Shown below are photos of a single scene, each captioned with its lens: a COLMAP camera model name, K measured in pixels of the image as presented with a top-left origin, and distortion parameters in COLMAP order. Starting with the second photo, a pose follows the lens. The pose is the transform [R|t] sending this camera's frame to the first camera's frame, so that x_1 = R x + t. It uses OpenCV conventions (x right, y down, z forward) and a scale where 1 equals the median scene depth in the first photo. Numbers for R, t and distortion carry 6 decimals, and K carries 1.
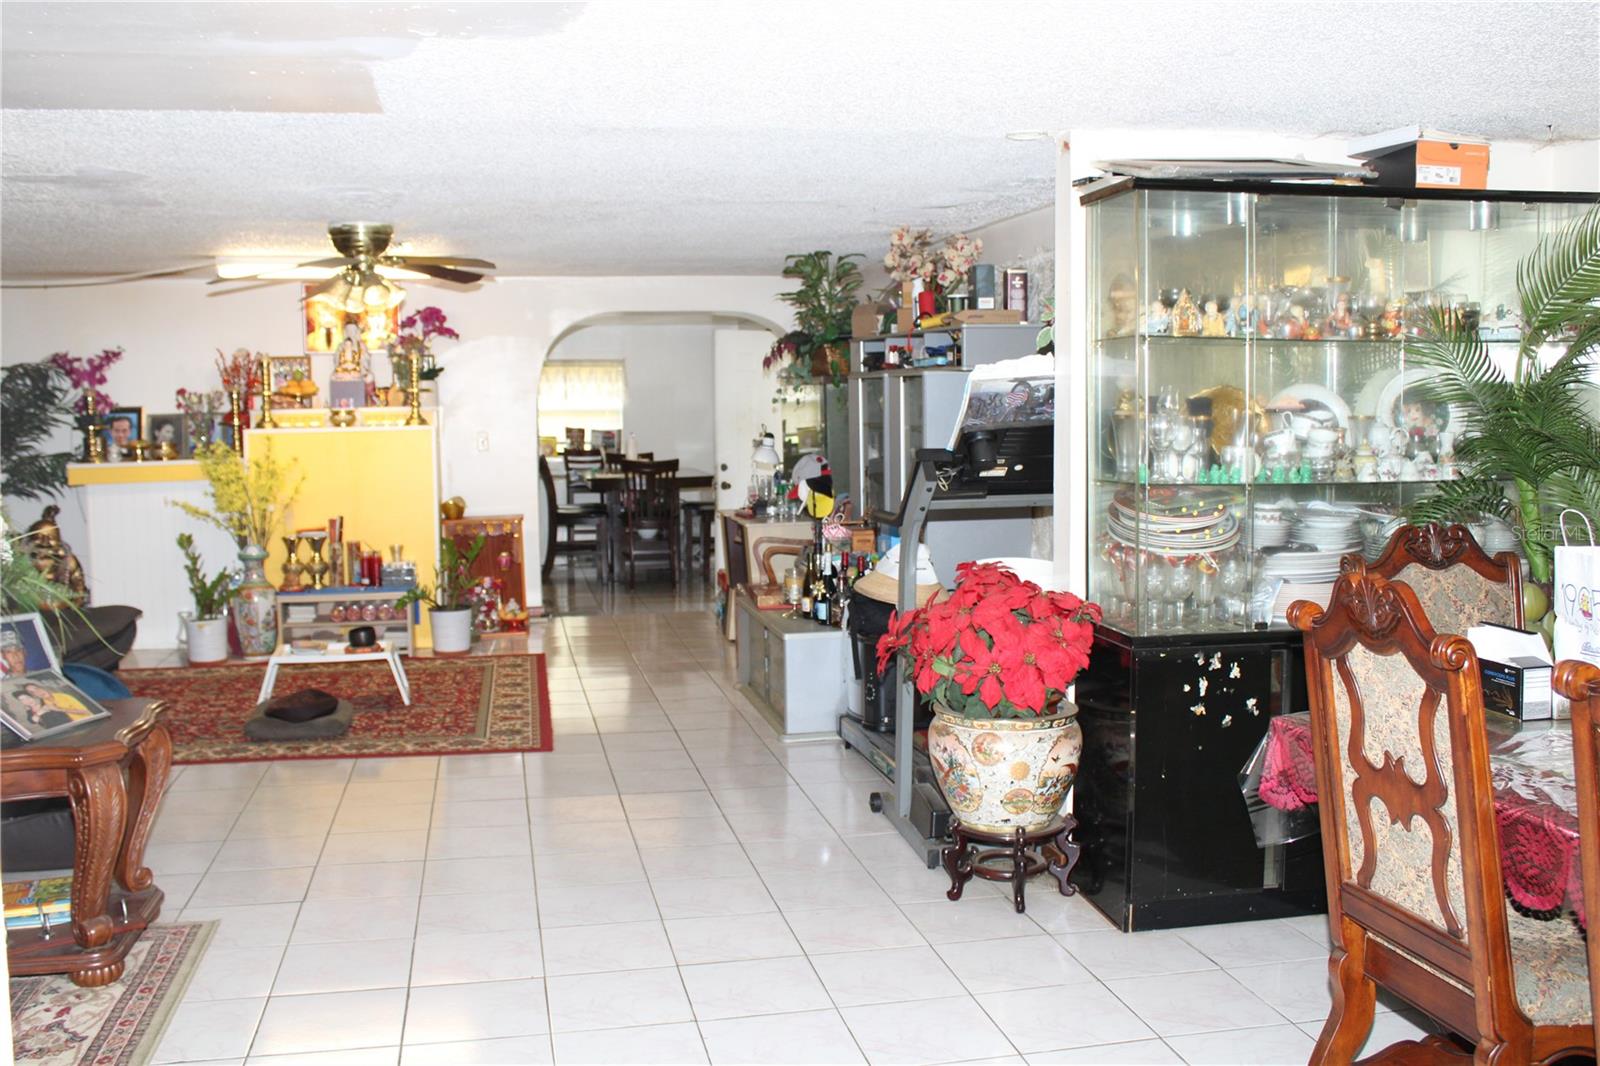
lens RADIAL K [[1487.1, 0, 797.2], [0, 1487.1, 530.1], [0, 0, 1]] dist [-0.019806, 0.000000]
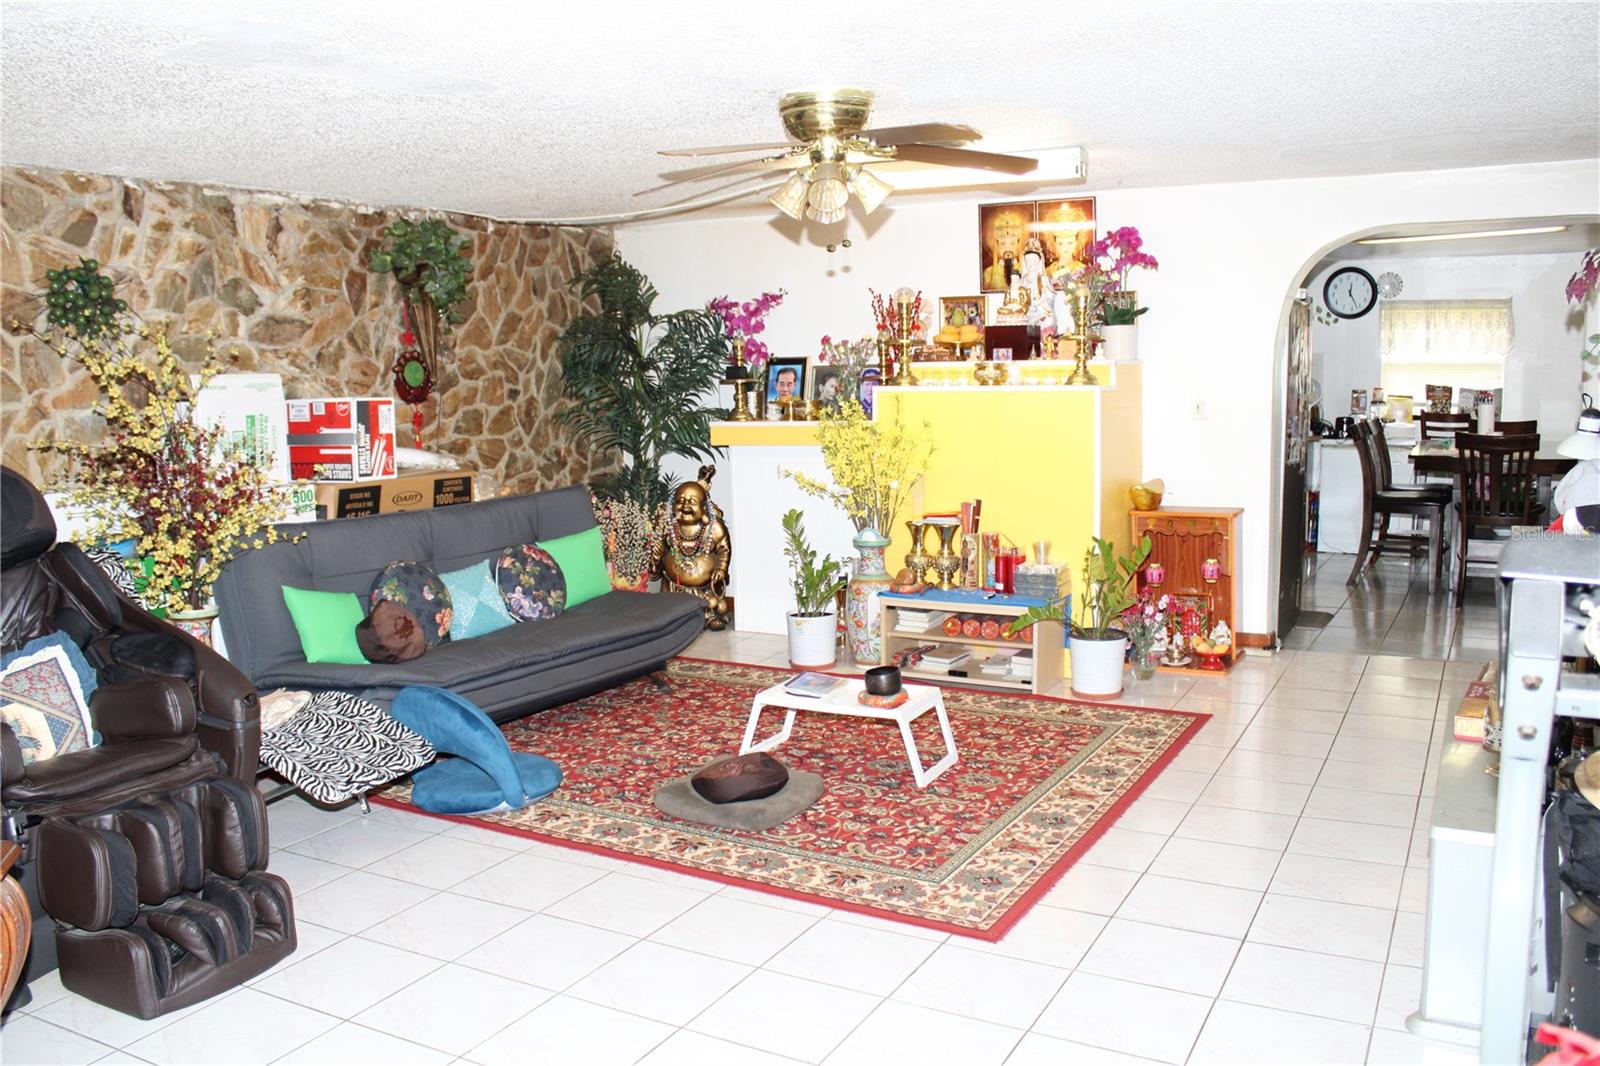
lens RADIAL K [[1360.0, 0, 802.1], [0, 1360.0, 528.6], [0, 0, 1]] dist [-0.145845, 0.117147]
pose [[0.768846, 0.083008, -0.634023, 0.073980], [-0.052077, 0.996373, 0.067296, -0.037400], [0.637309, -0.018723, 0.770381, 0.391207]]
